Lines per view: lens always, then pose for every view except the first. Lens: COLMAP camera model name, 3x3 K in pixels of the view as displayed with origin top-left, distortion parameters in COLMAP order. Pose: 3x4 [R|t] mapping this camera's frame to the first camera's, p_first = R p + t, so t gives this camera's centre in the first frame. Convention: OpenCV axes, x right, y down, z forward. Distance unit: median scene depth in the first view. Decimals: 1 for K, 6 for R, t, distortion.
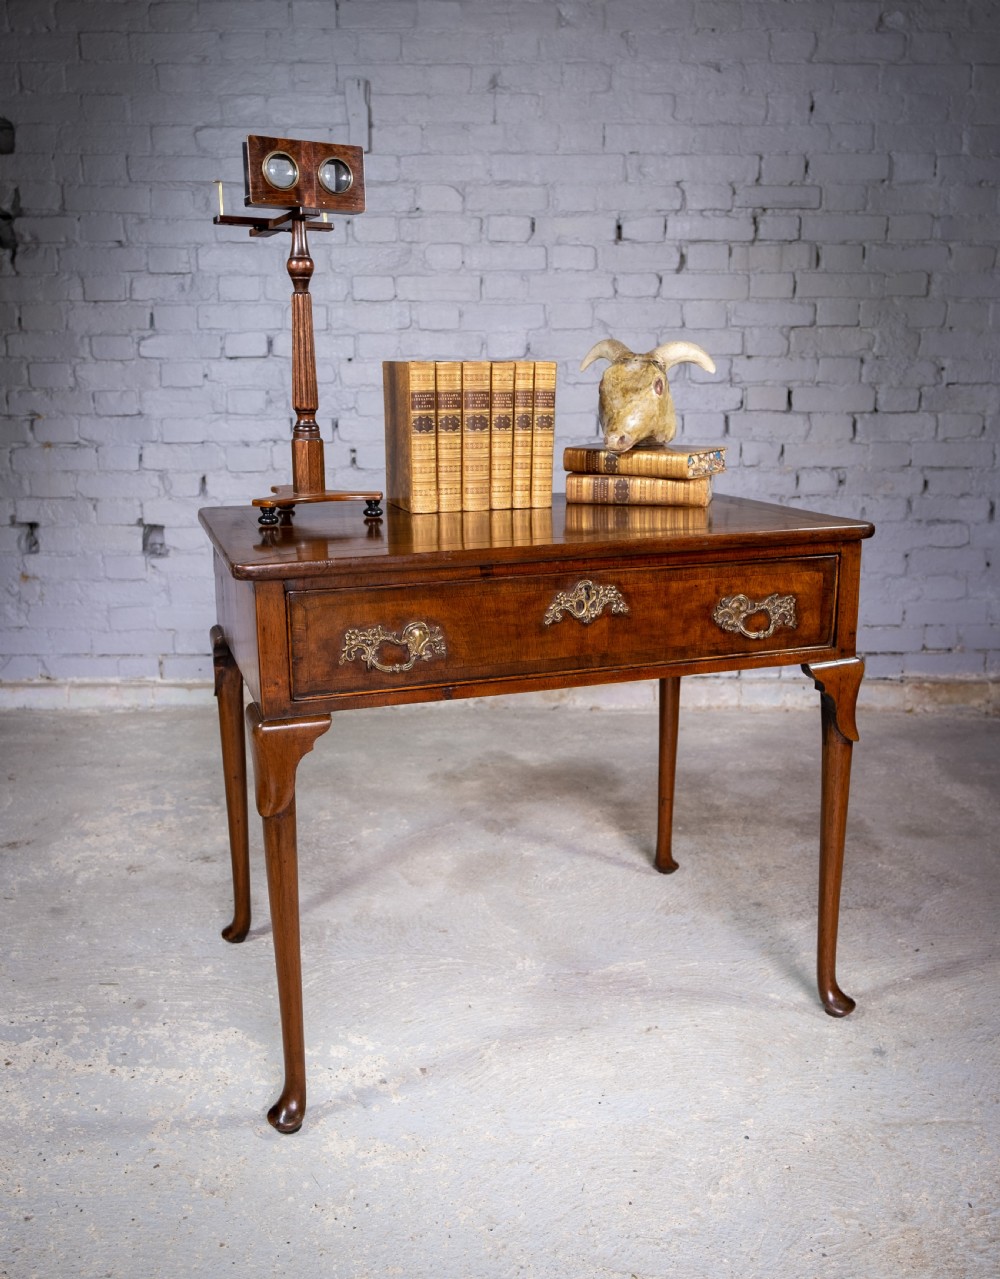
lens RADIAL K [[1104.8, 0, 488.0], [0, 1104.8, 589.1], [0, 0, 1]] dist [-0.009636, -0.001199]
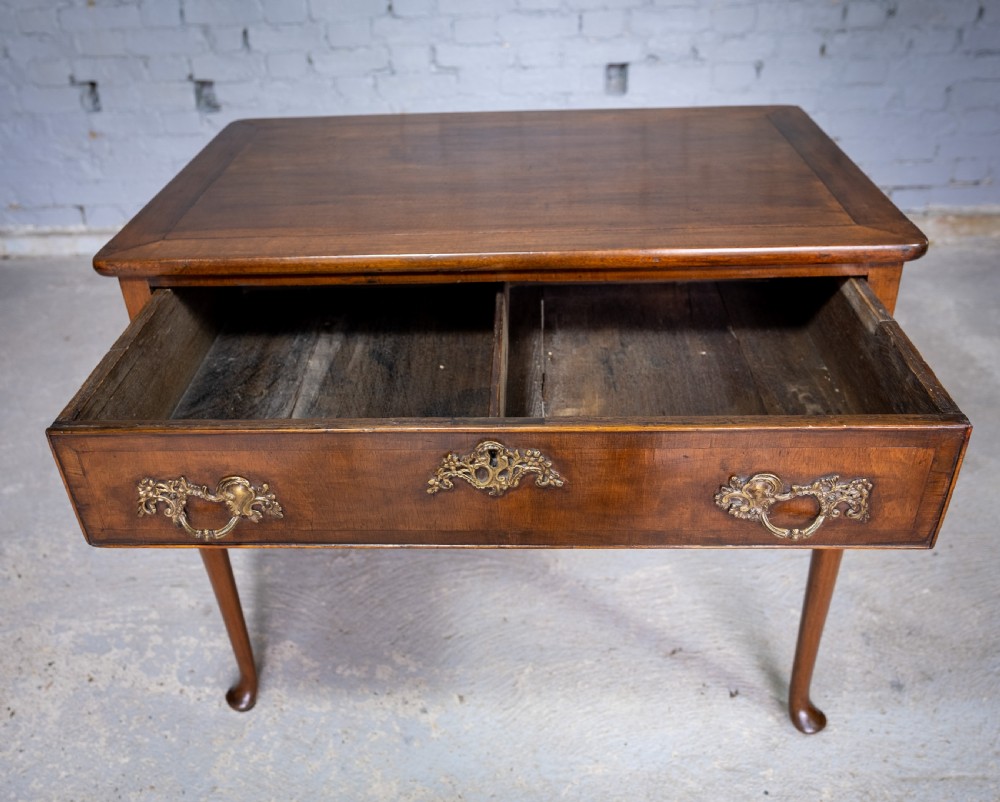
lens RADIAL K [[886.4, 0, 469.5], [0, 886.4, 364.9], [0, 0, 1]] dist [-0.008611, -0.008724]
pose [[0.997146, -0.006139, -0.075245, 0.008801], [0.031164, 0.941276, 0.336197, -0.084131], [0.068762, -0.337582, 0.938781, 0.154551]]
